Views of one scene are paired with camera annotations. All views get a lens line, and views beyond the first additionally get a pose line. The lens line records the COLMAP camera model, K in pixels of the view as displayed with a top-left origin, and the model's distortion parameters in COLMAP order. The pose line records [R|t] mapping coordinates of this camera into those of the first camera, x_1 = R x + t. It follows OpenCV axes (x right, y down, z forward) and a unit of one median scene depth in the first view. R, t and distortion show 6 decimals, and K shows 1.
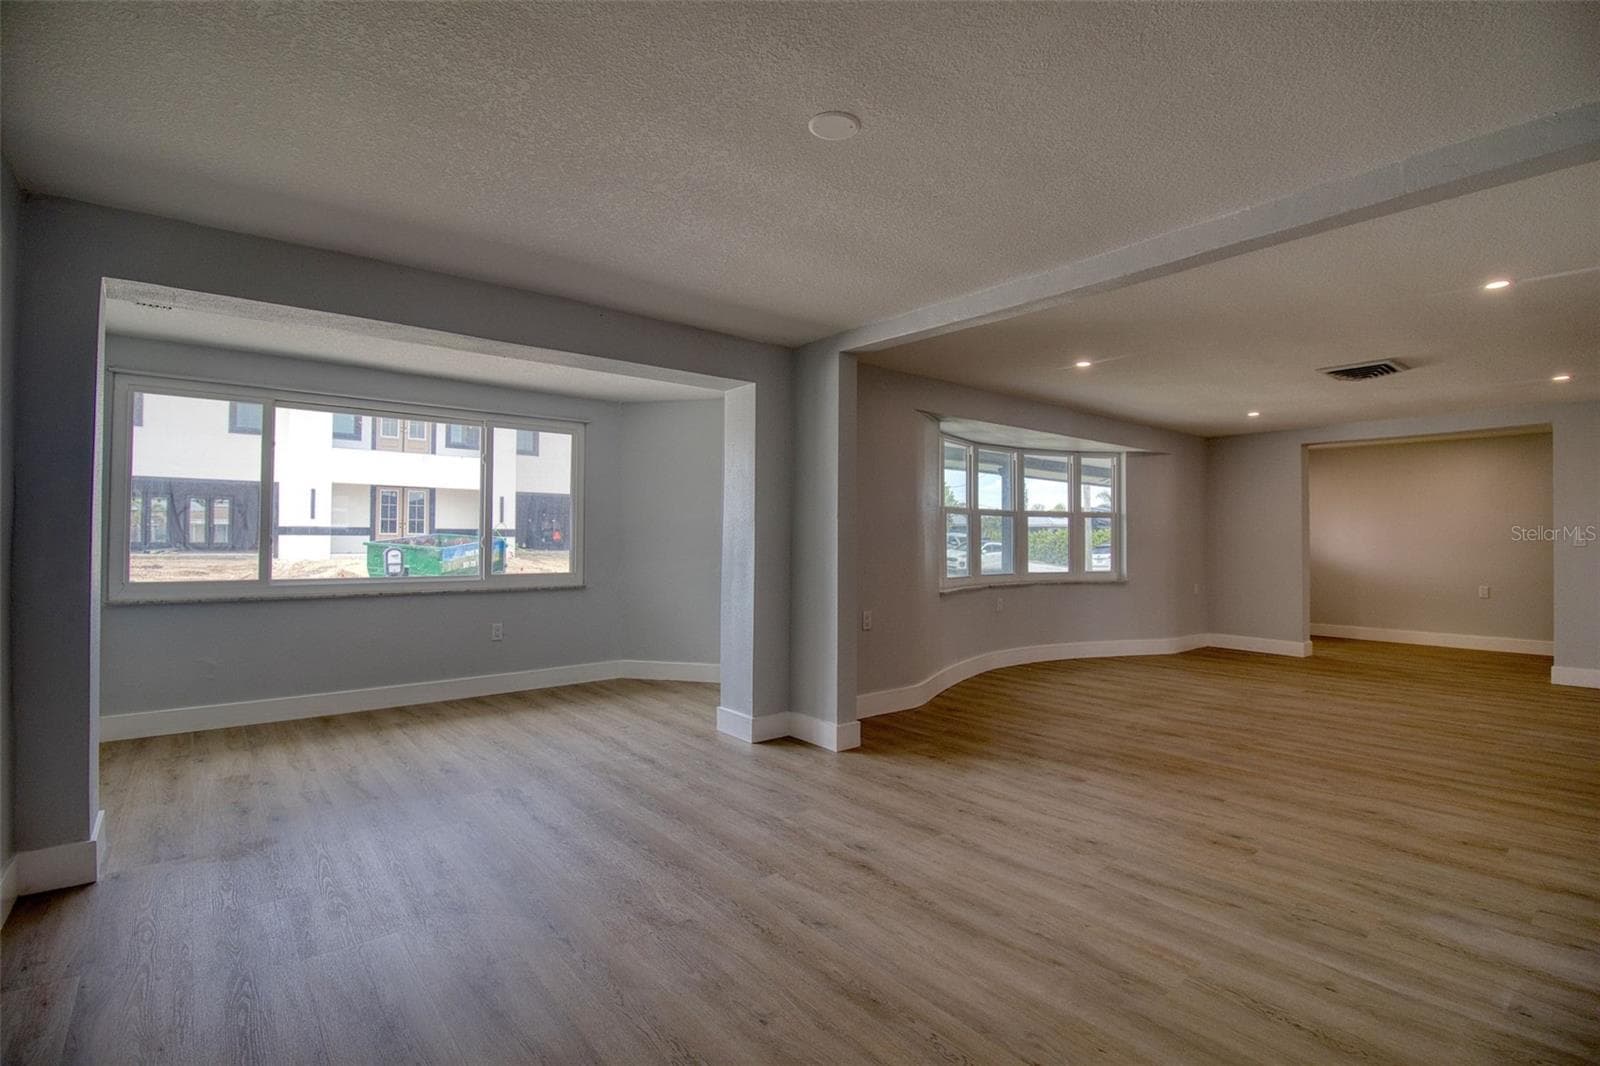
lens RADIAL K [[733.4, 0, 806.8], [0, 733.4, 537.7], [0, 0, 1]] dist [-0.005802, -0.001610]
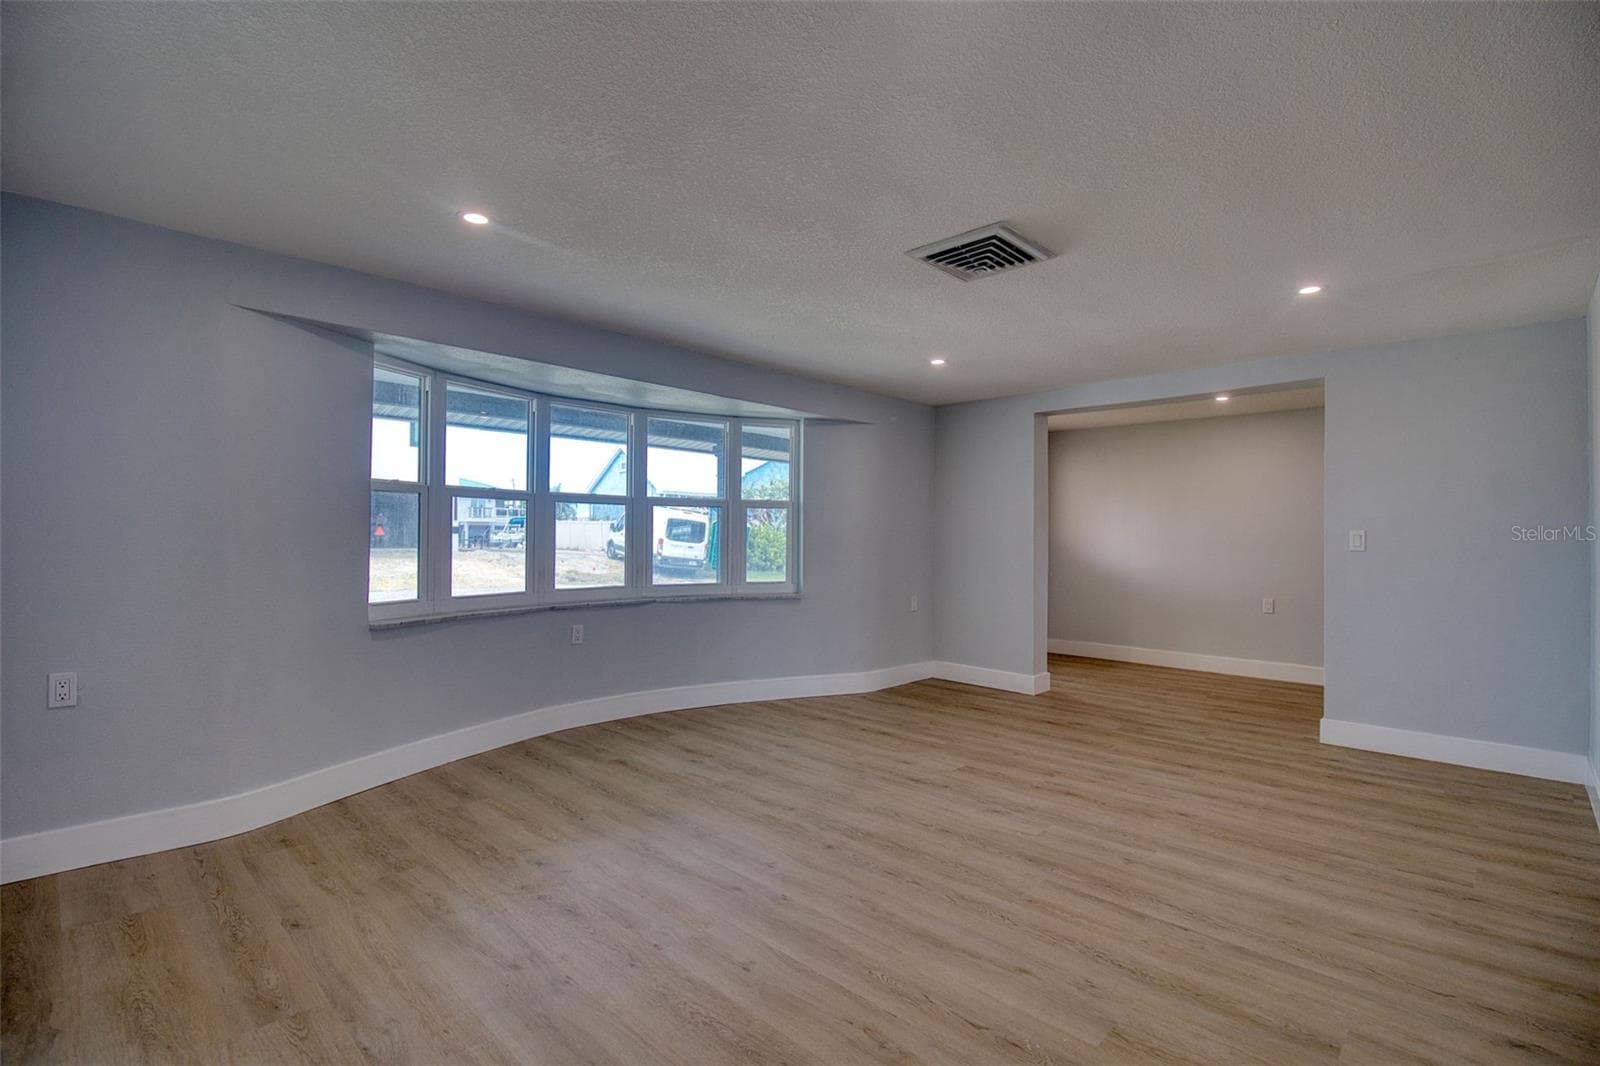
lens RADIAL K [[733.4, 0, 824.7], [0, 733.4, 523.4], [0, 0, 1]] dist [-0.005802, -0.001610]
pose [[0.990737, 0.005400, 0.135690, 0.360827], [-0.003042, 0.999841, -0.017583, 0.000825], [-0.135763, 0.017007, 0.990595, 0.277753]]
